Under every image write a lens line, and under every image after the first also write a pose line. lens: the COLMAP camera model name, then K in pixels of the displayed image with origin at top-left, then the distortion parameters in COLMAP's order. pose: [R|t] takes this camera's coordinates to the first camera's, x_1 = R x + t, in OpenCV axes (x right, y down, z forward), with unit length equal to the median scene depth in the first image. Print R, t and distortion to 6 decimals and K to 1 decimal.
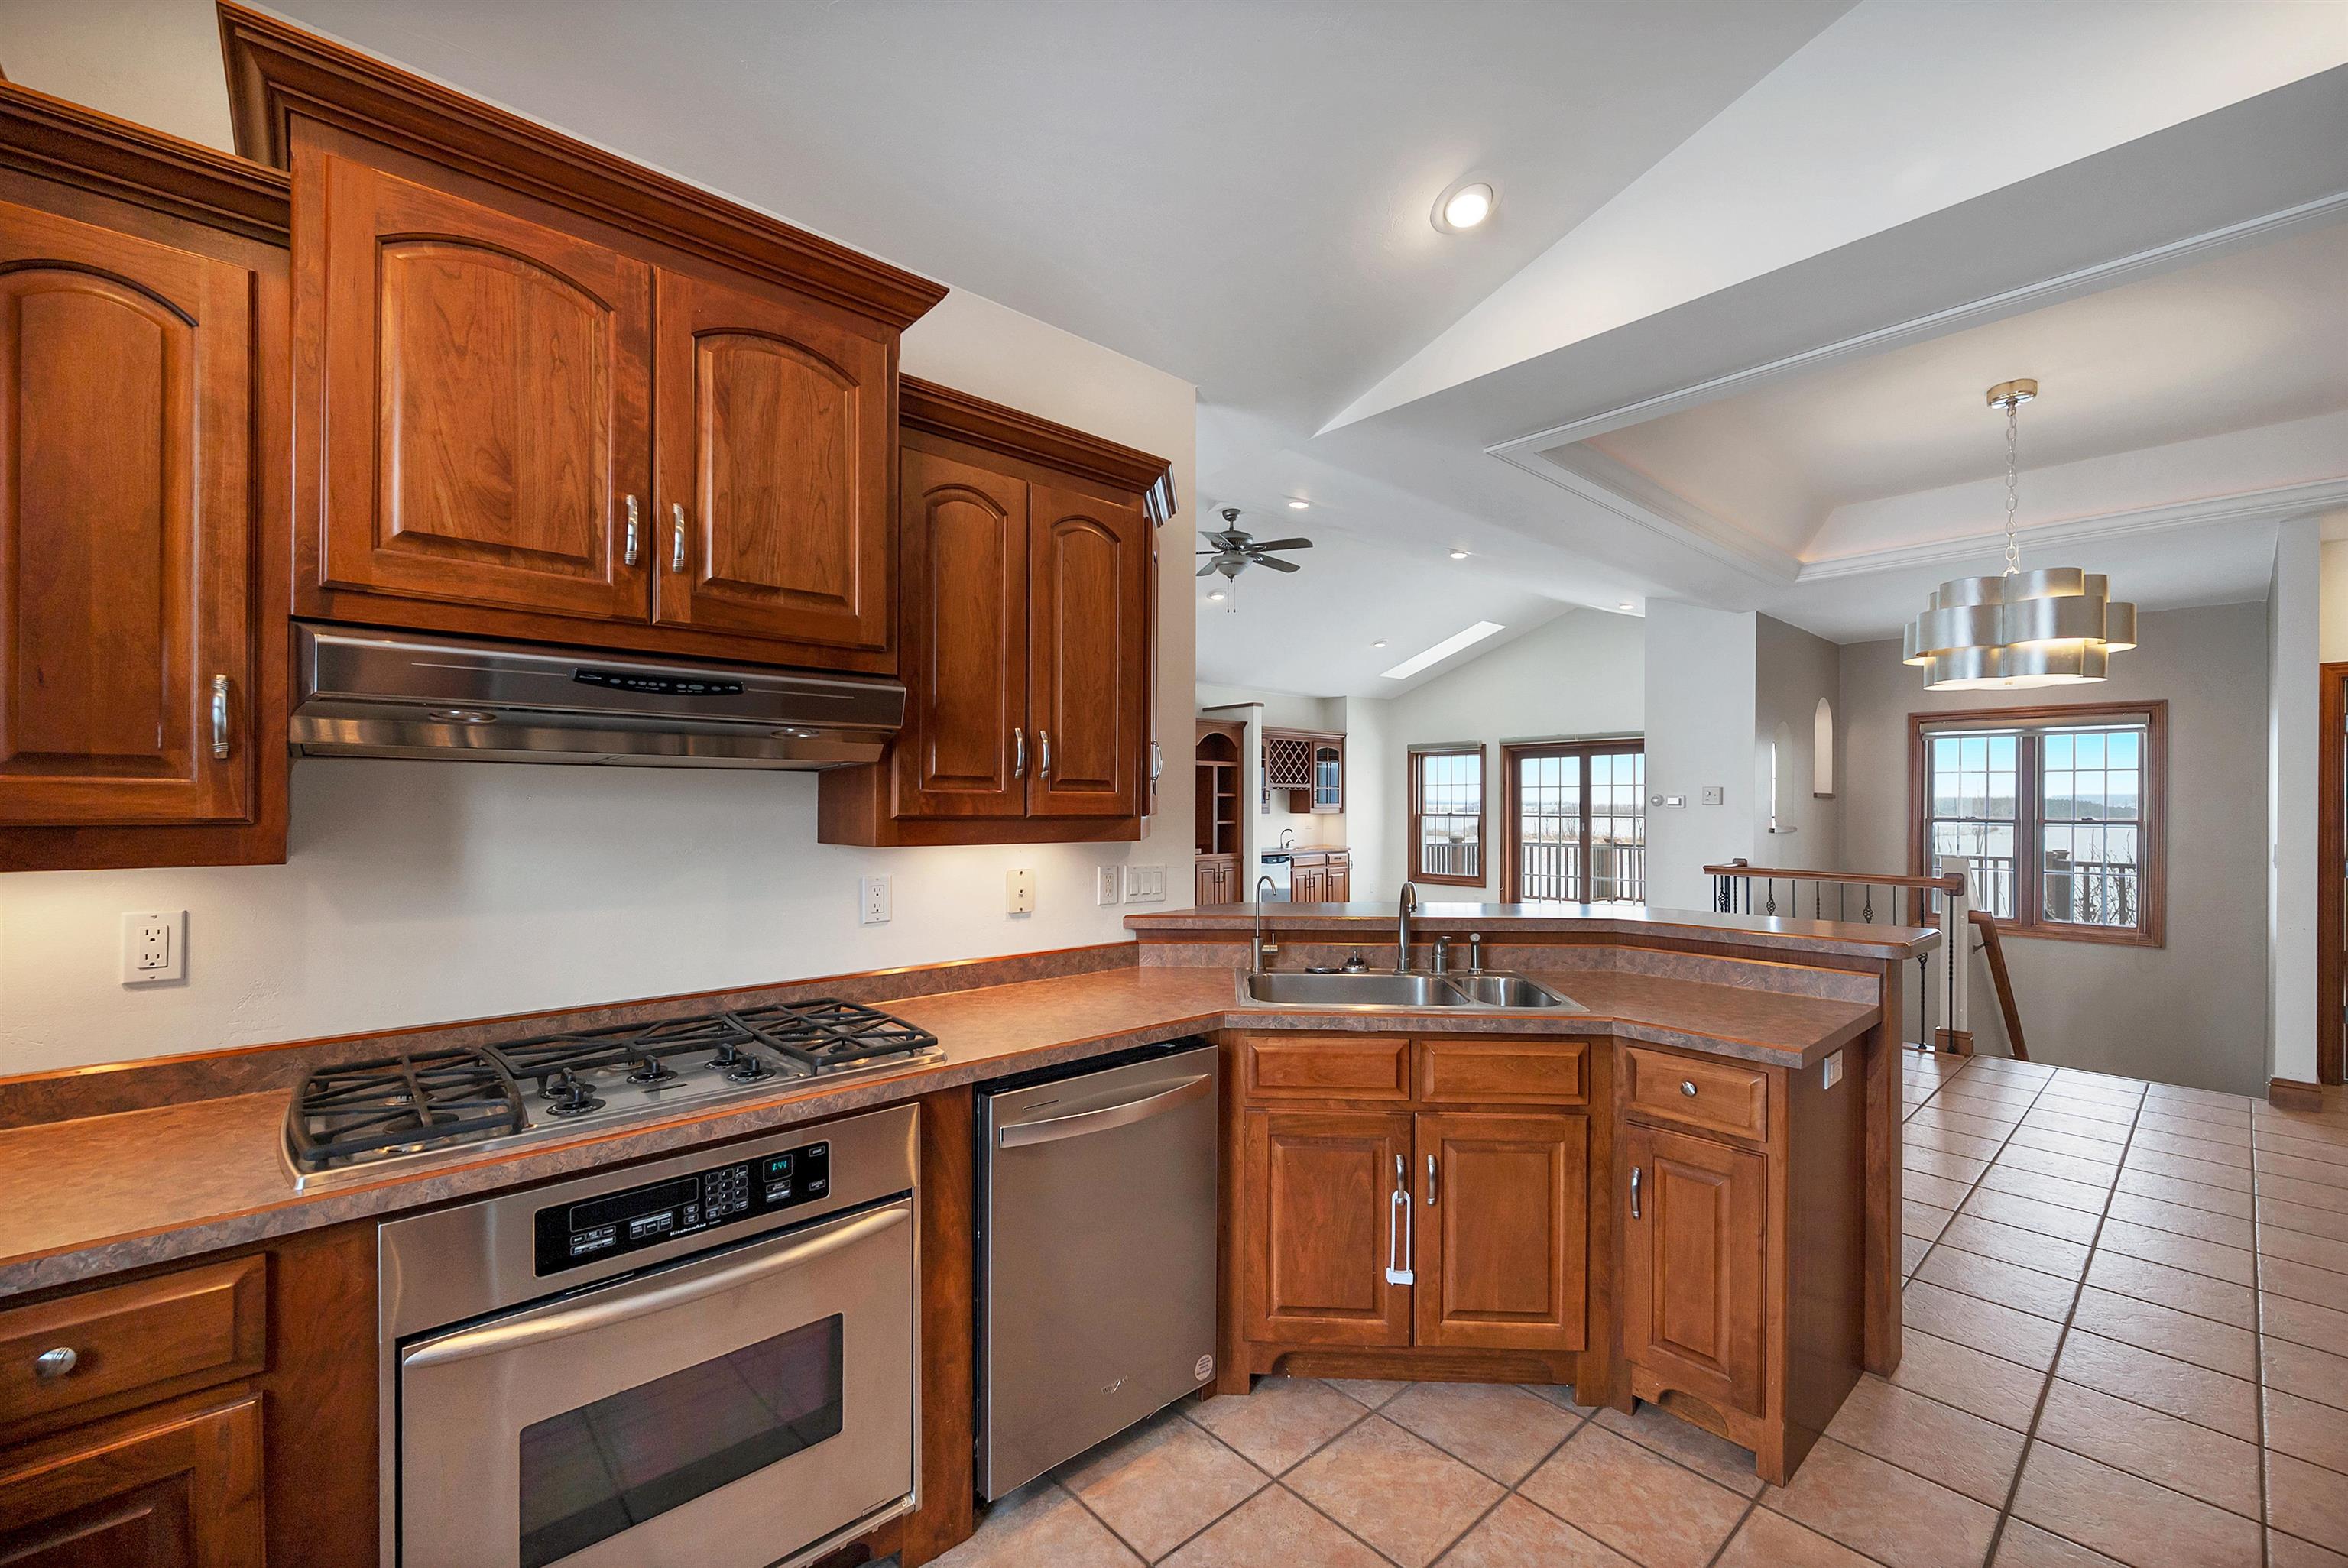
lens RADIAL K [[952.2, 0, 1170.4], [0, 952.2, 801.7], [0, 0, 1]] dist [0.002888, 0.000210]
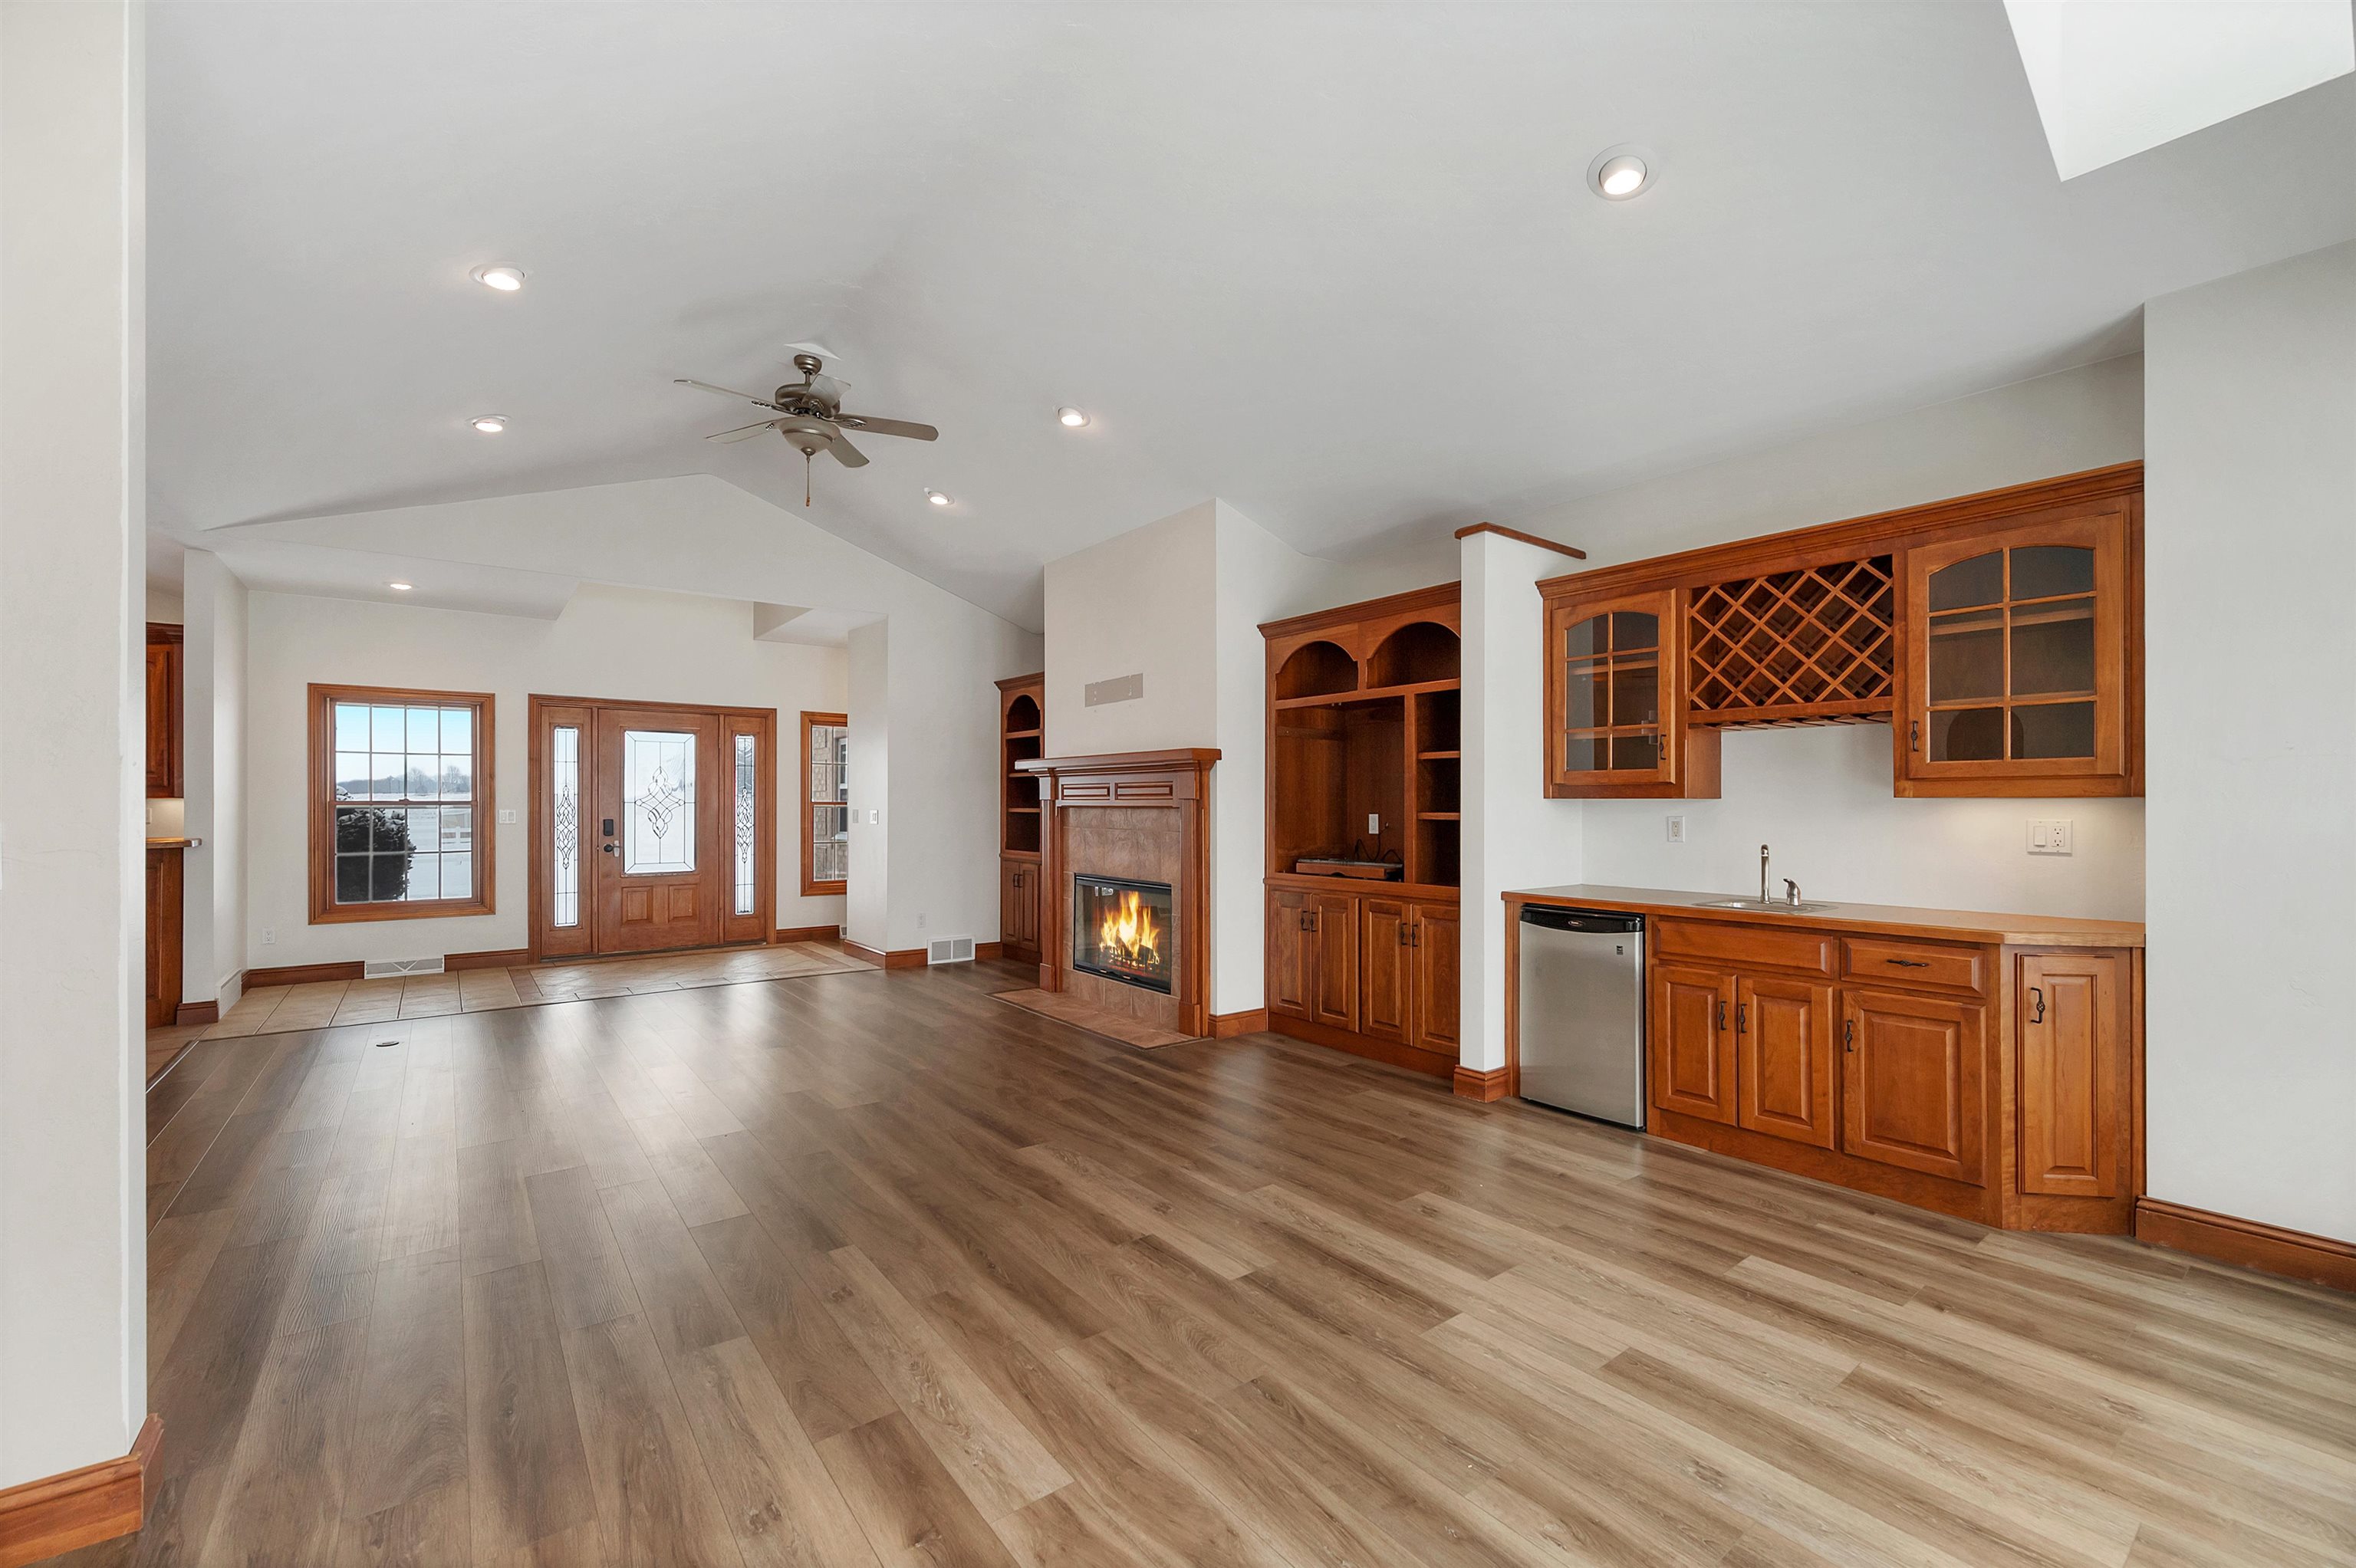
lens RADIAL K [[995.5, 0, 1176.0], [0, 995.5, 795.1], [0, 0, 1]] dist [-0.000150, -0.000004]
pose [[-0.096428, -0.005811, -0.995323, 0.540843], [0.001037, 0.999982, -0.005939, 0.014493], [0.995339, -0.001604, -0.096421, 0.931797]]
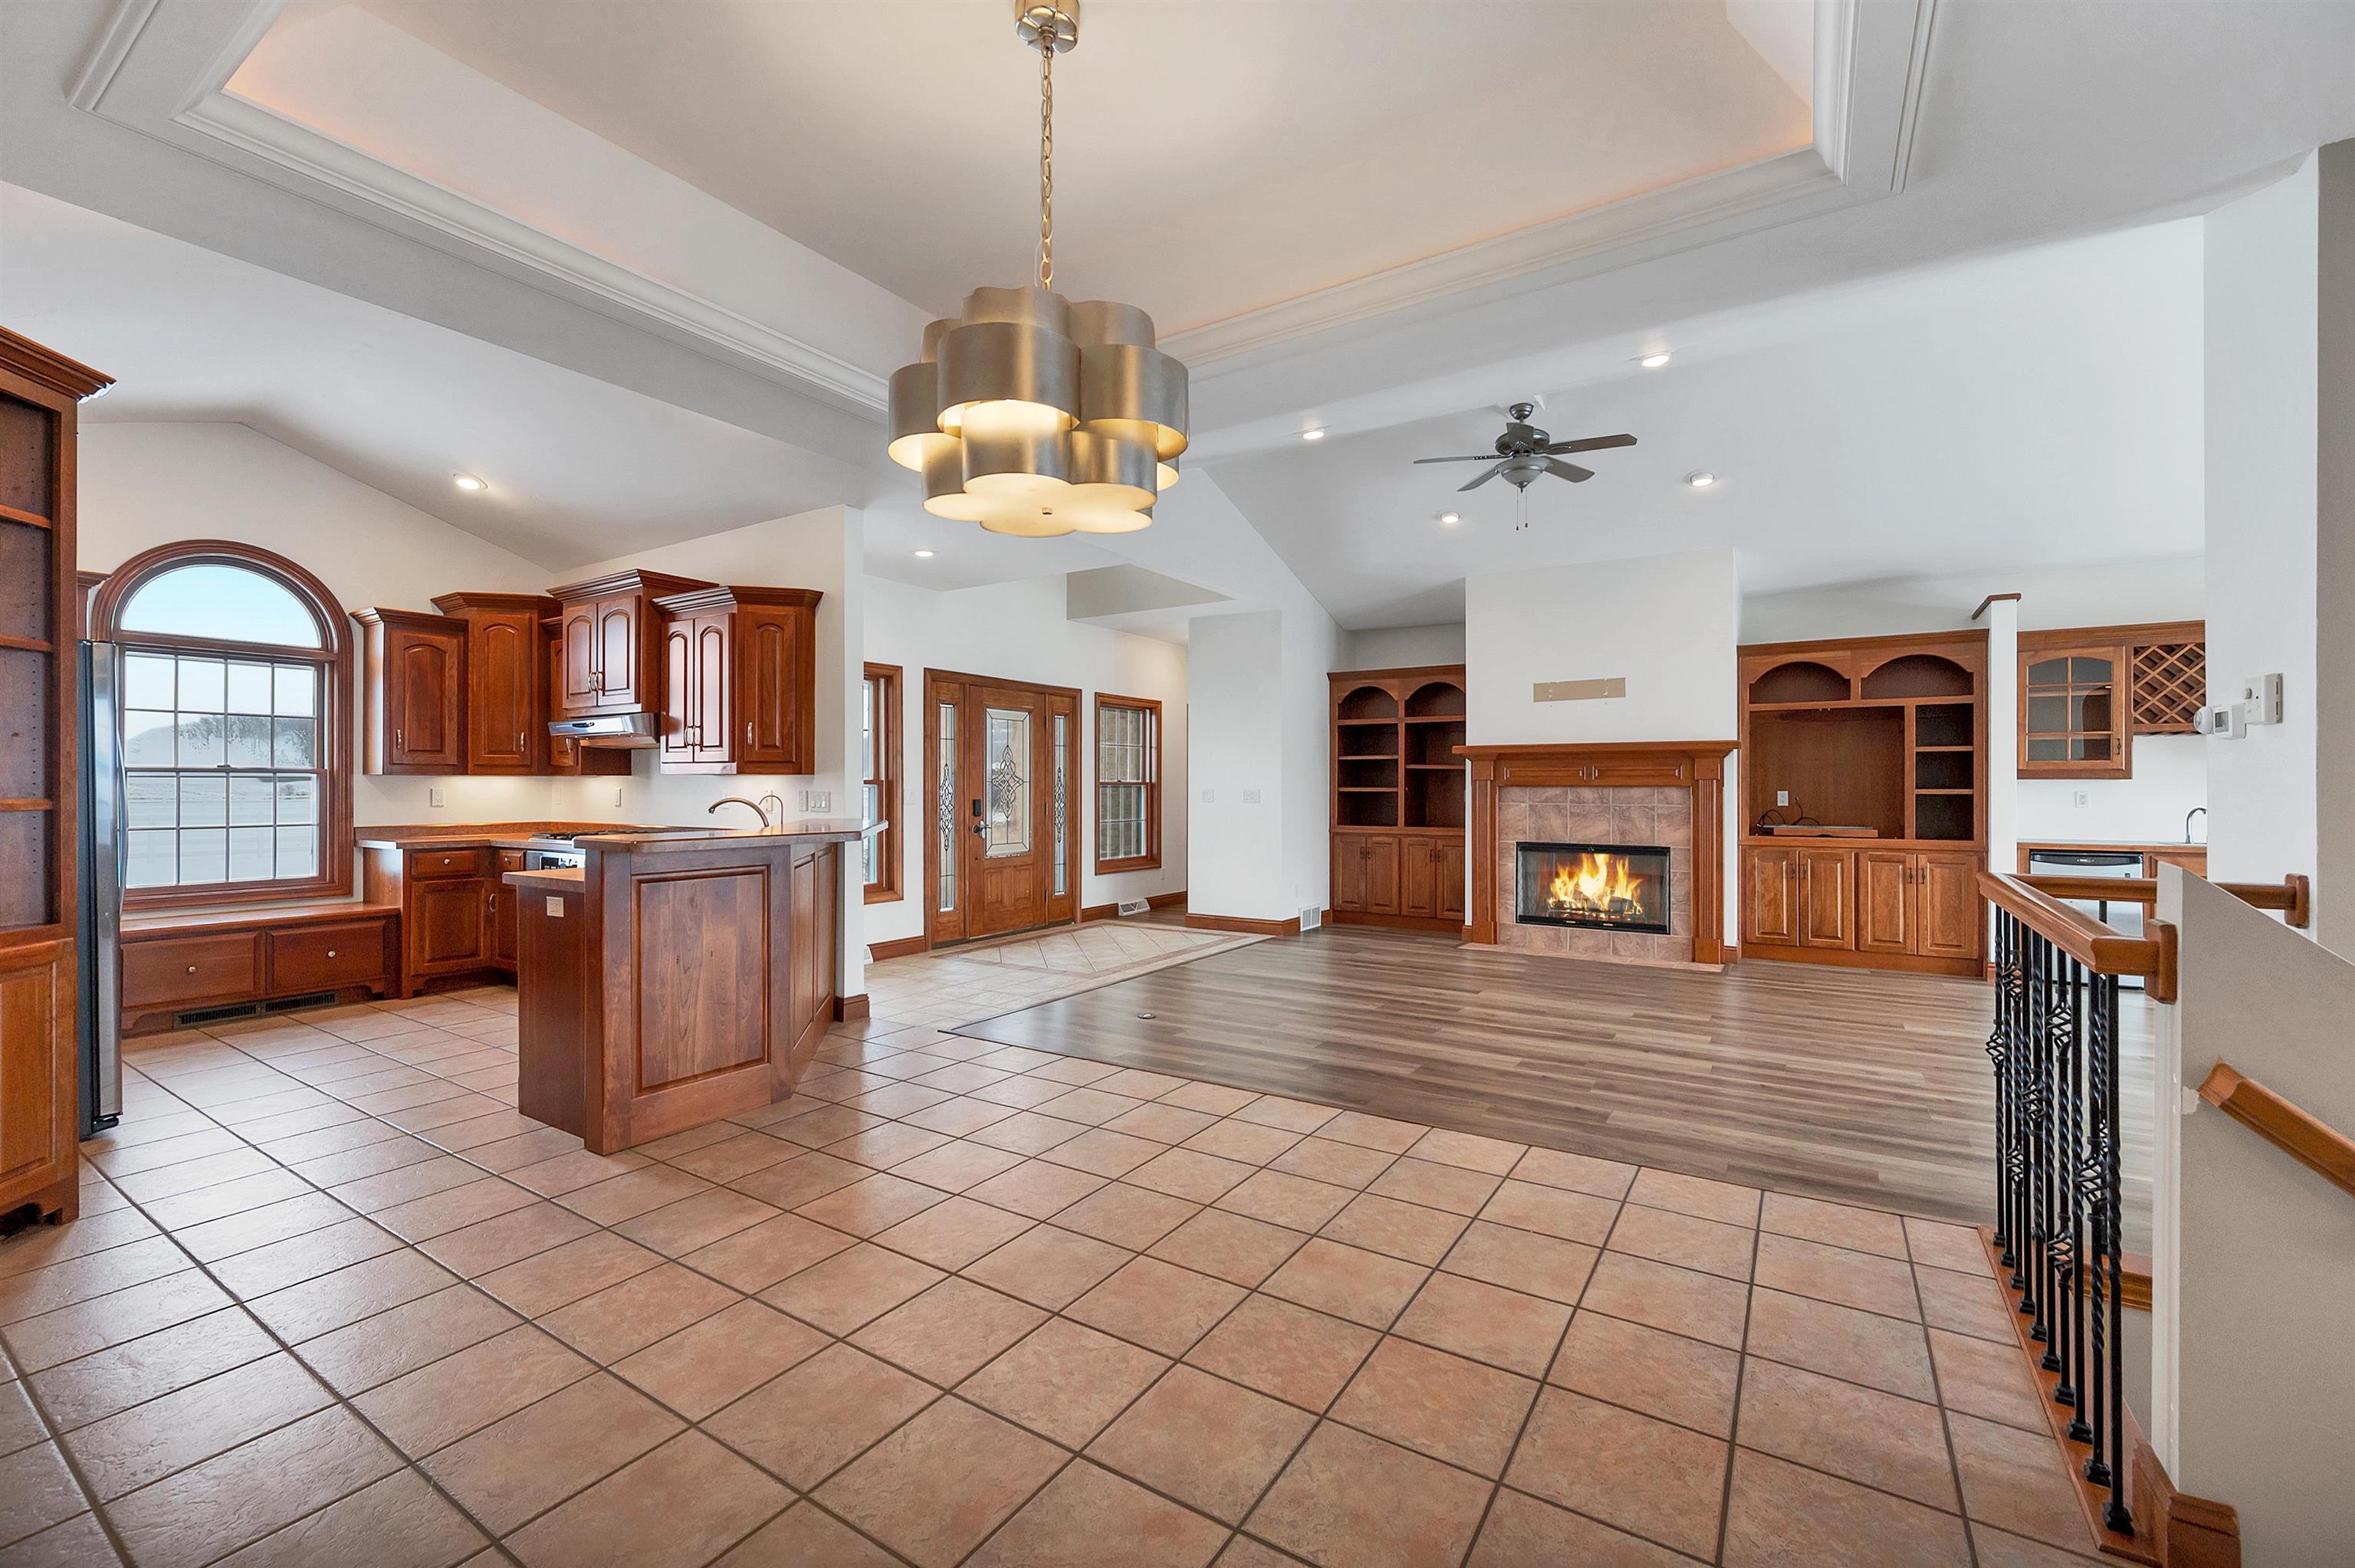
lens RADIAL K [[959.6, 0, 1177.5], [0, 959.6, 784.0], [0, 0, 1]] dist [-0.001616, -0.000143]
pose [[0.261431, -0.004031, -0.965214, 0.551154], [-0.000610, 0.999990, -0.004341, 0.019716], [0.965222, 0.001724, 0.261426, 0.343265]]
